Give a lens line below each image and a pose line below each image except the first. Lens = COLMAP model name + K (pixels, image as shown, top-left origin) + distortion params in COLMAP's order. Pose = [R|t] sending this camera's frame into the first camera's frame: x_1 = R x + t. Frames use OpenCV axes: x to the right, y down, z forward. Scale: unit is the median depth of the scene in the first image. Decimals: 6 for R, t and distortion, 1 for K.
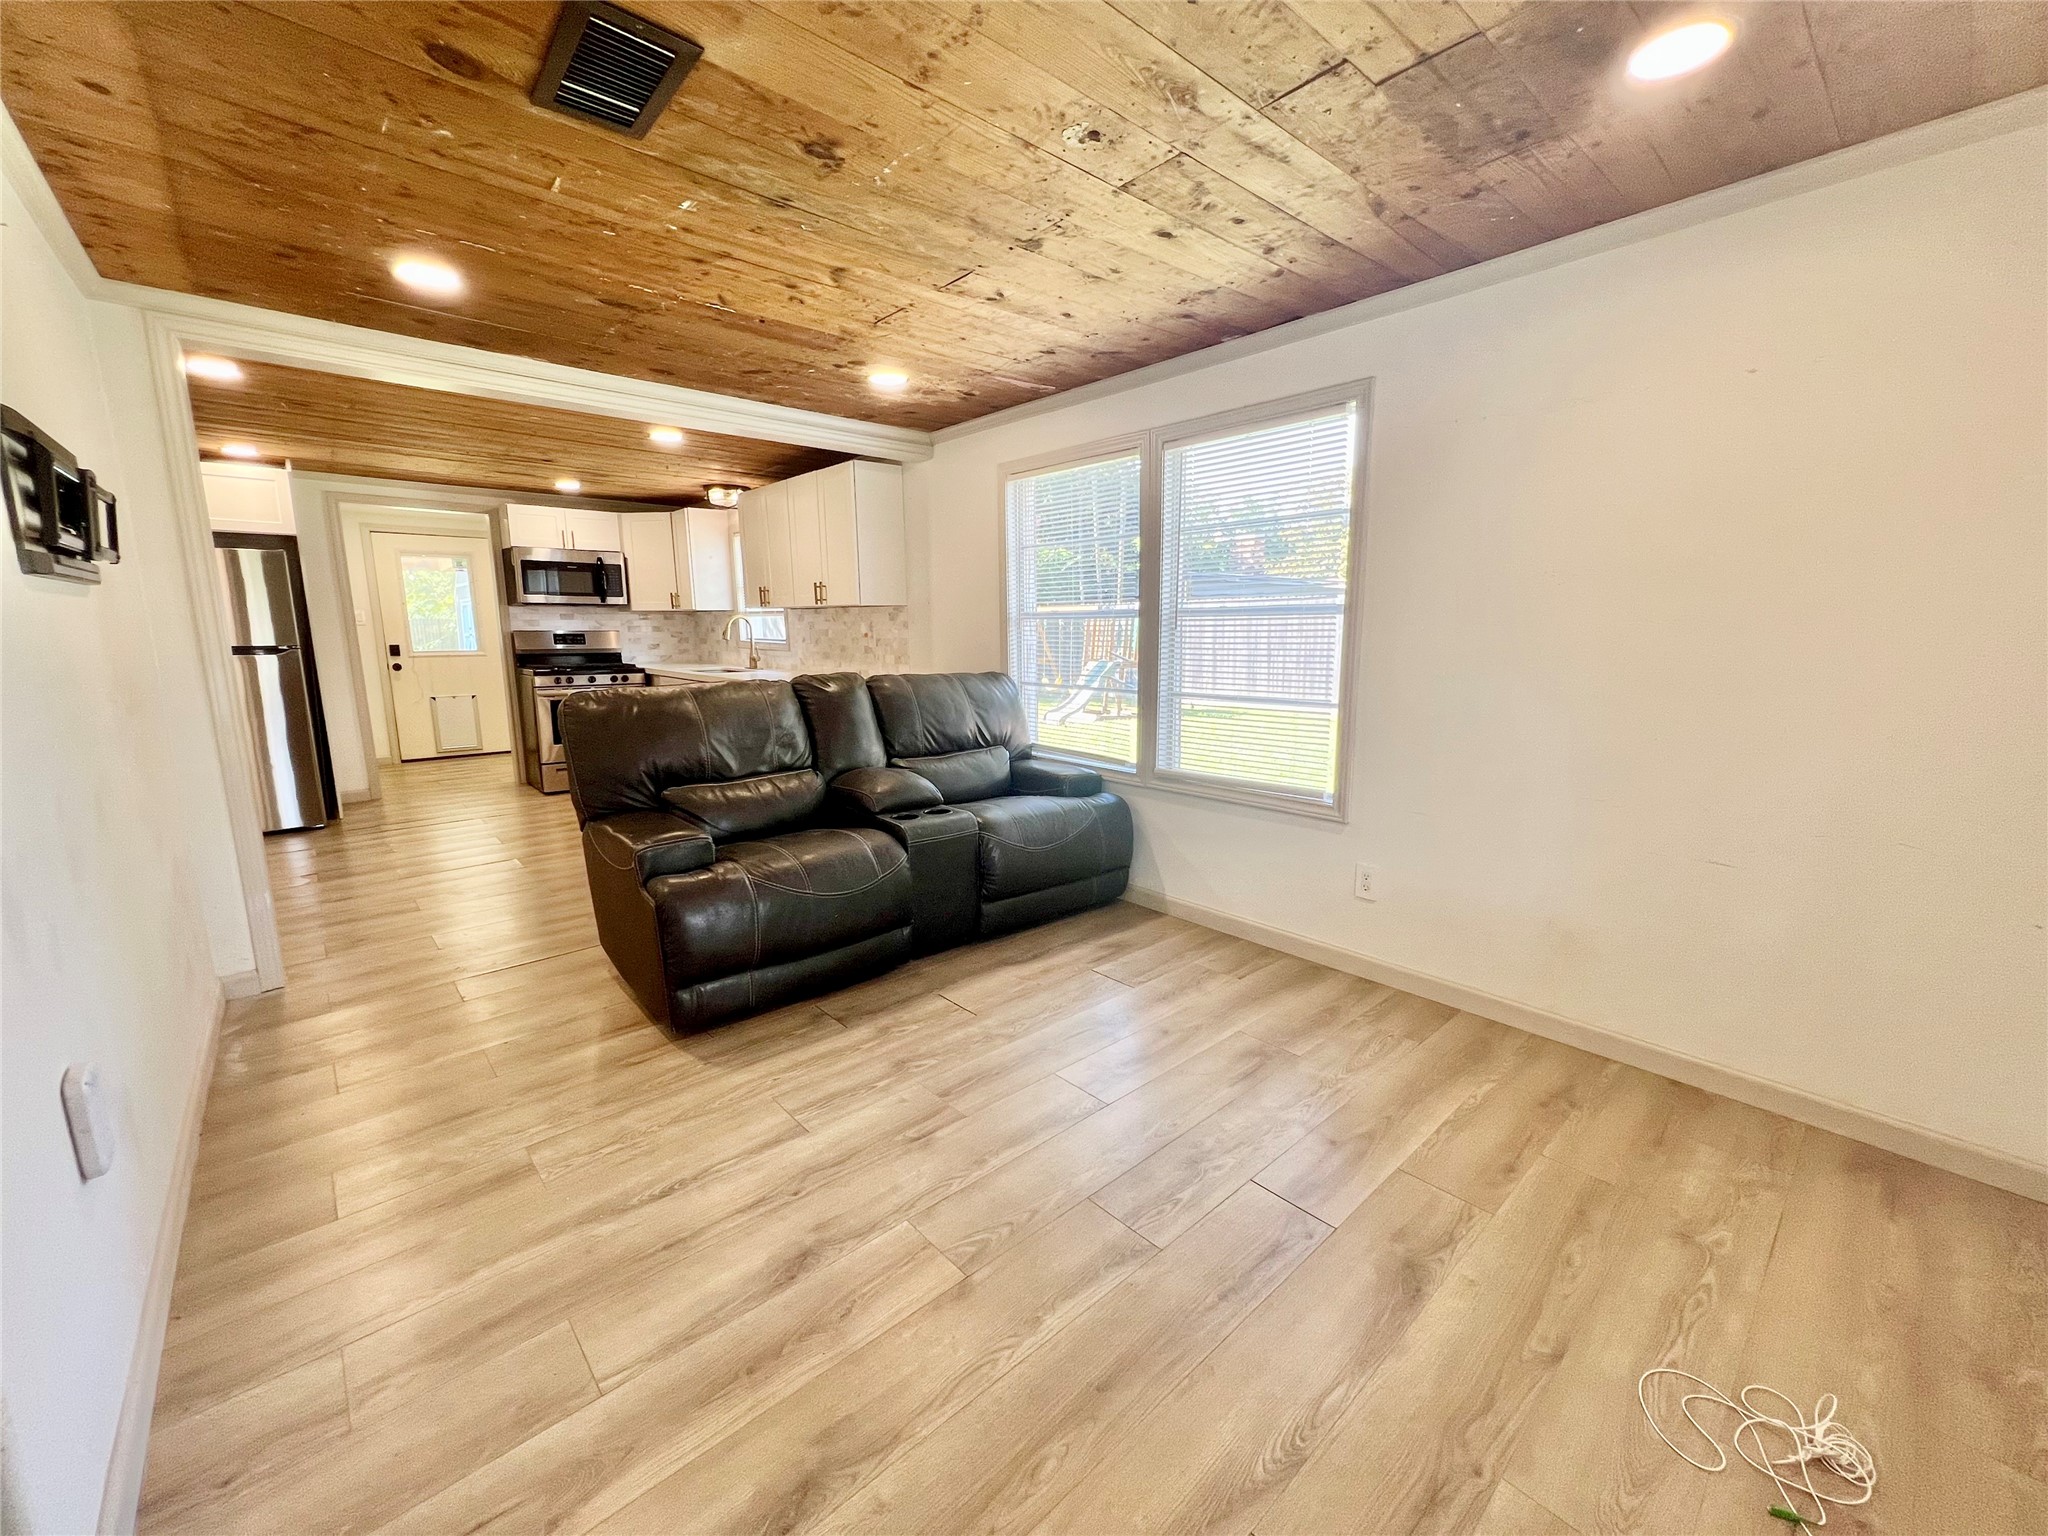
lens RADIAL K [[824.1, 0, 1024.9], [0, 824.1, 770.7], [0, 0, 1]] dist [-0.002483, 0.000960]
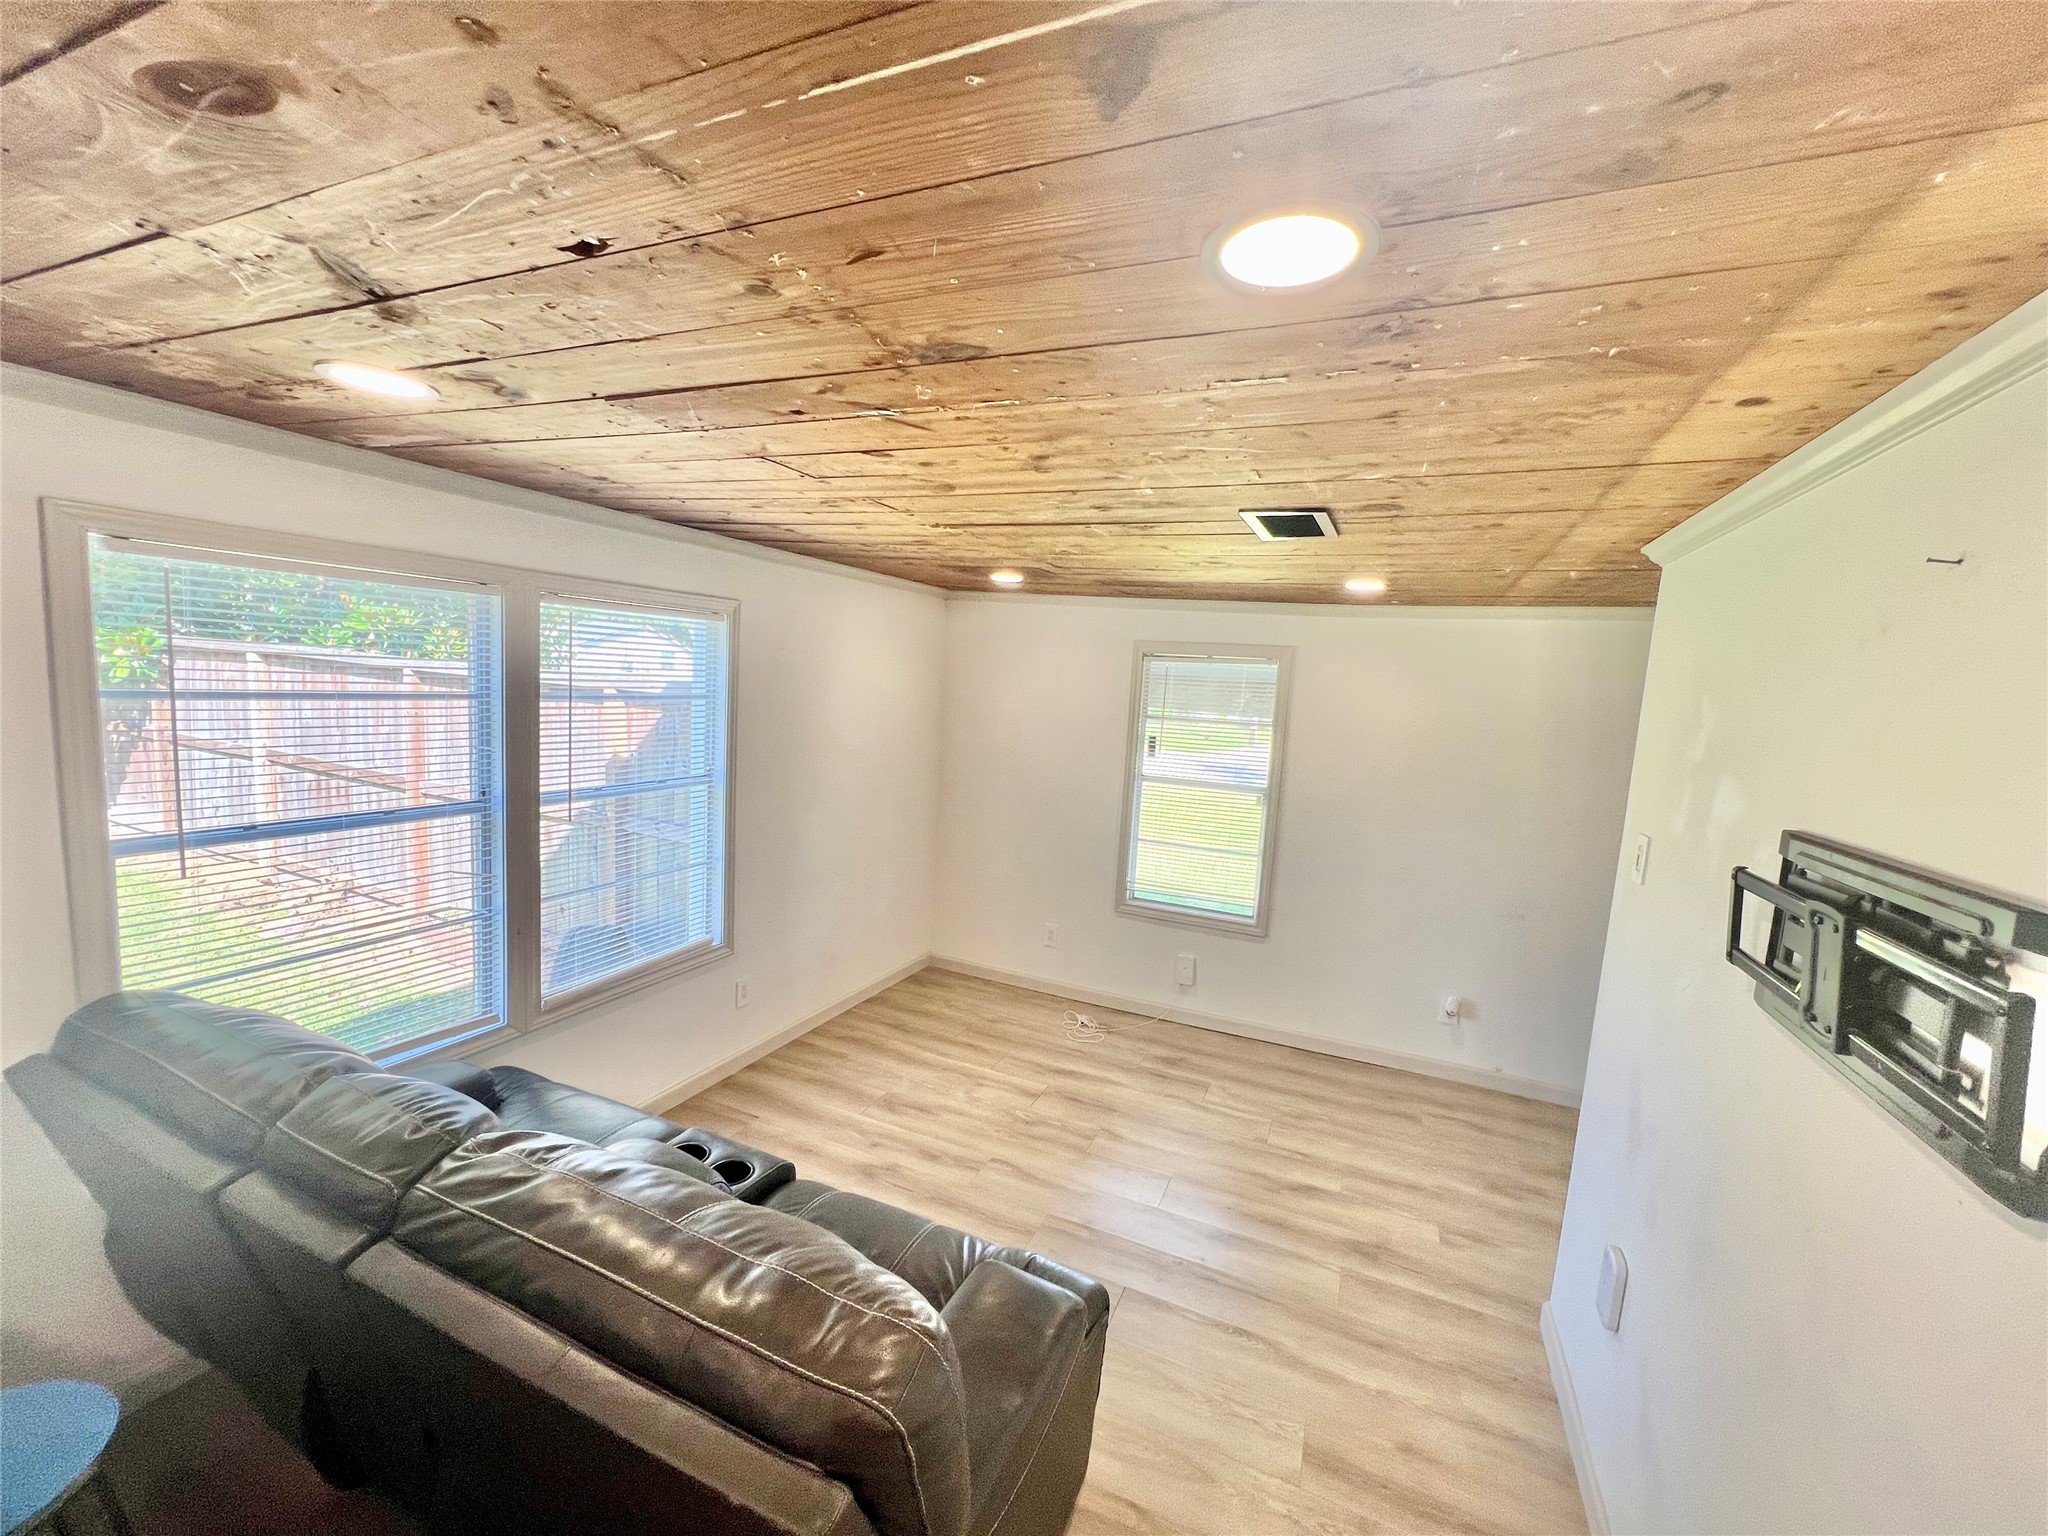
lens RADIAL K [[824.1, 0, 1024.9], [0, 824.1, 770.7], [0, 0, 1]] dist [-0.002483, 0.000960]
pose [[-0.415570, -0.124885, 0.900947, -0.830506], [0.098272, 0.978566, 0.180973, -0.371314], [-0.904237, 0.163745, -0.394390, 1.035313]]
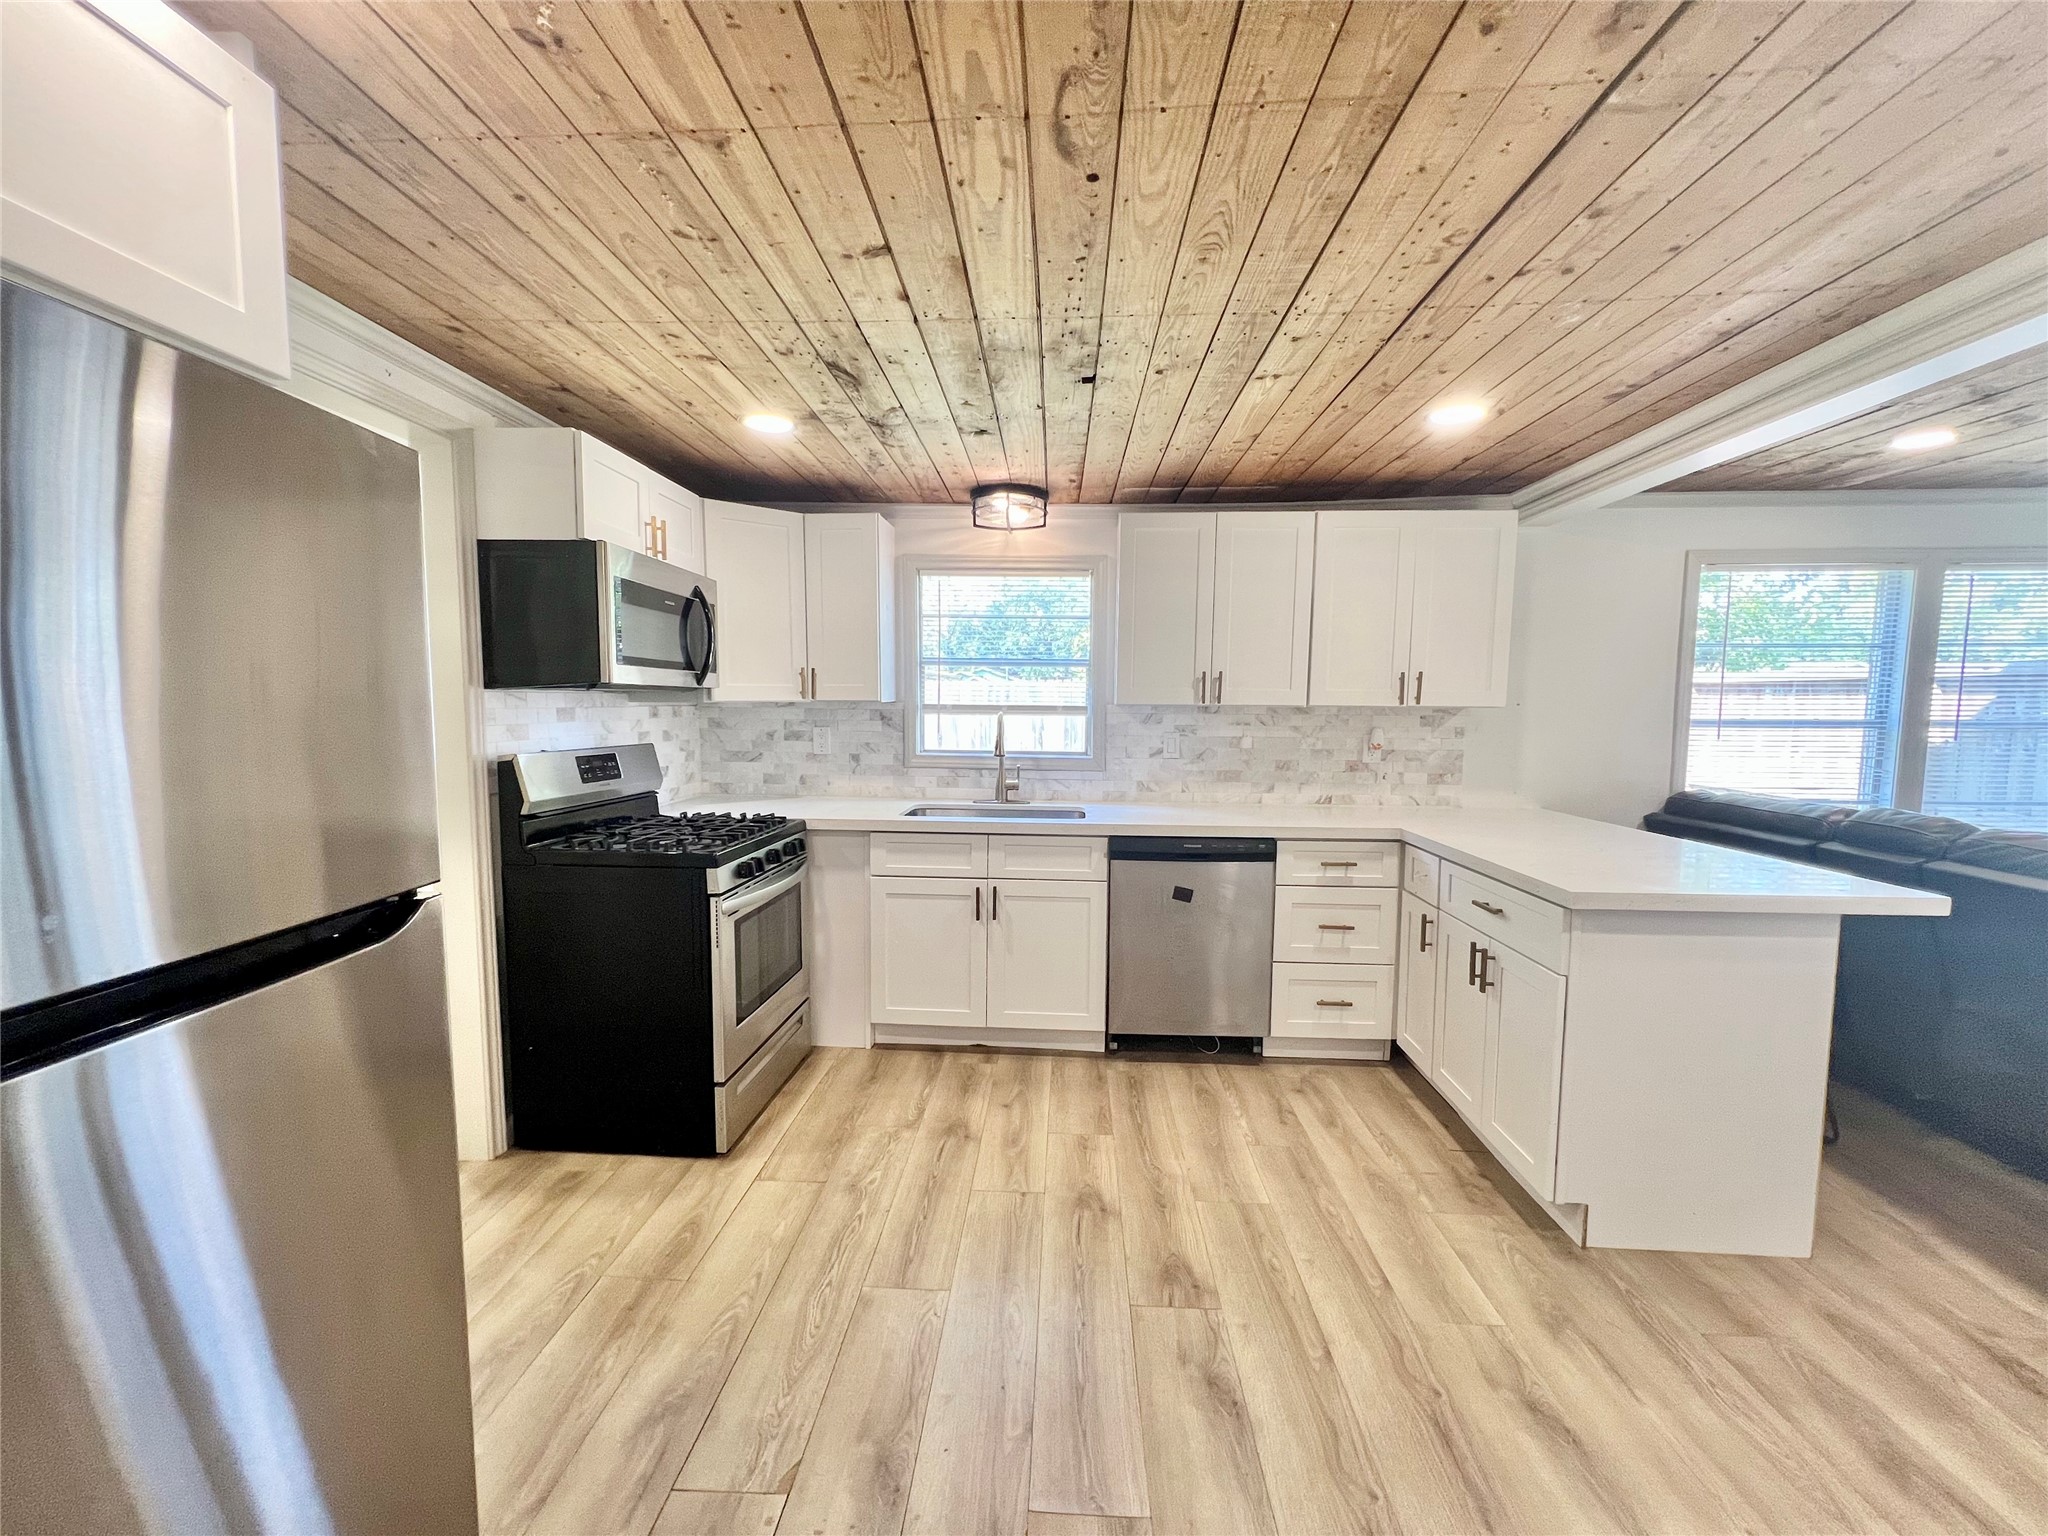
lens RADIAL K [[824.1, 0, 1024.9], [0, 824.1, 770.7], [0, 0, 1]] dist [-0.002483, 0.000960]
pose [[0.708209, -0.054074, 0.703929, -1.581122], [0.116596, 0.992330, -0.041077, -0.262326], [-0.696308, 0.111166, 0.709082, 1.247182]]
